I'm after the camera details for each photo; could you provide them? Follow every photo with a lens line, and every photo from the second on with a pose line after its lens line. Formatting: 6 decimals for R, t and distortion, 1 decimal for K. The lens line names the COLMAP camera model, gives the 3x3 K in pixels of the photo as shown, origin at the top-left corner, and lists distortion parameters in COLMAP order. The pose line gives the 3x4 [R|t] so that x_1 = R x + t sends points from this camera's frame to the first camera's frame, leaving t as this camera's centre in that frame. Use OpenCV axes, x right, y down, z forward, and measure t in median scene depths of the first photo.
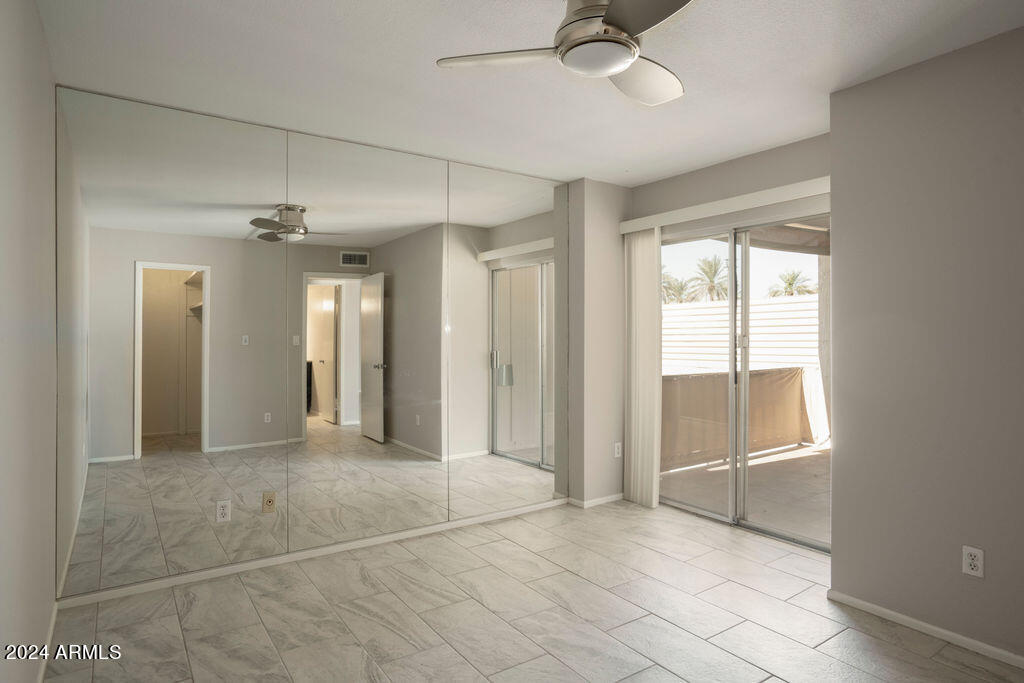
lens RADIAL K [[580.9, 0, 513.5], [0, 580.9, 339.6], [0, 0, 1]] dist [-0.047497, -0.001961]
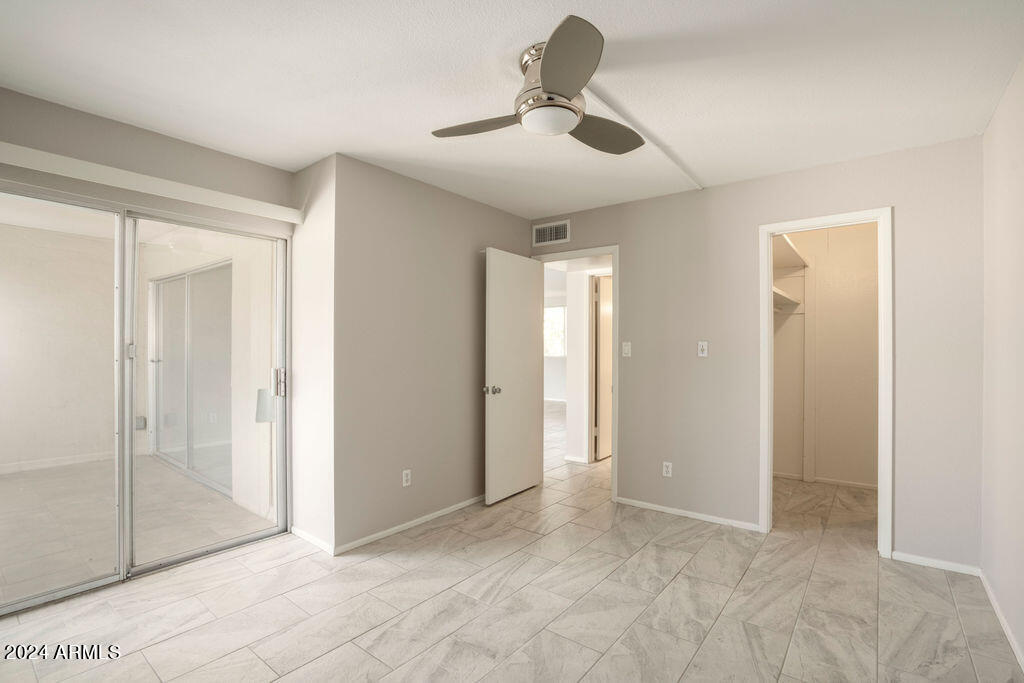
lens RADIAL K [[479.1, 0, 512.8], [0, 479.1, 343.2], [0, 0, 1]] dist [-0.023917, 0.000169]
pose [[-0.309297, 0.008172, 0.950930, -0.484664], [0.000618, 0.999965, -0.008392, -0.009860], [-0.950965, -0.002008, -0.309291, 0.774889]]
